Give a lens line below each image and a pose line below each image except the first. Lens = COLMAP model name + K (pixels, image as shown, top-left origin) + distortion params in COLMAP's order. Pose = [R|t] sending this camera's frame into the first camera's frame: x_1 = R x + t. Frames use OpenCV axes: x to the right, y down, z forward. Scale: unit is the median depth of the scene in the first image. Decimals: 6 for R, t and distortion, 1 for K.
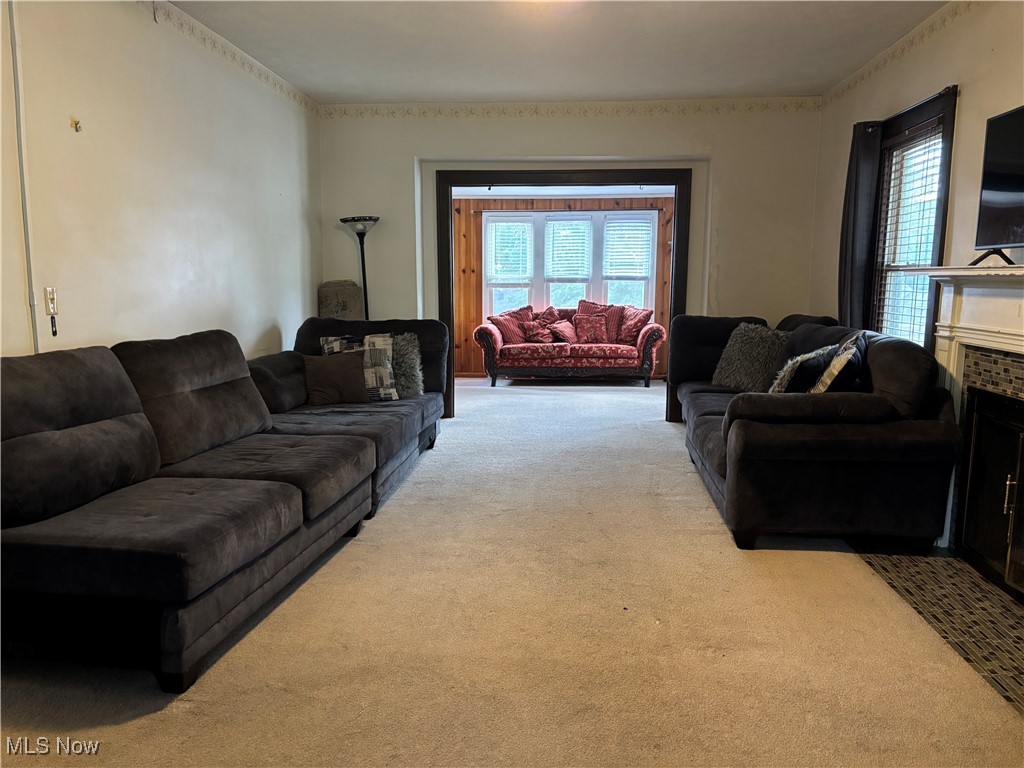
lens RADIAL K [[764.1, 0, 510.6], [0, 764.1, 385.1], [0, 0, 1]] dist [0.023788, -0.010175]
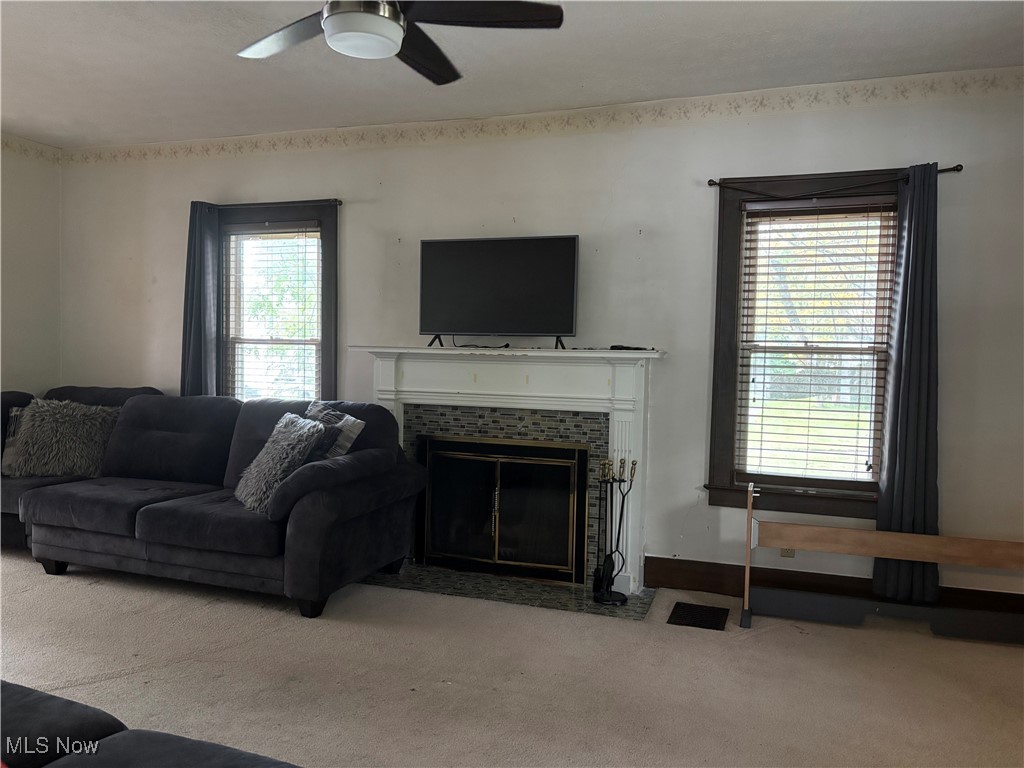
lens RADIAL K [[764.1, 0, 513.9], [0, 764.1, 384.9], [0, 0, 1]] dist [0.023788, -0.010175]
pose [[0.262244, -0.043340, 0.964028, -0.657222], [0.112960, 0.993502, 0.013937, -0.087051], [-0.958367, 0.105242, 0.265436, 0.492970]]
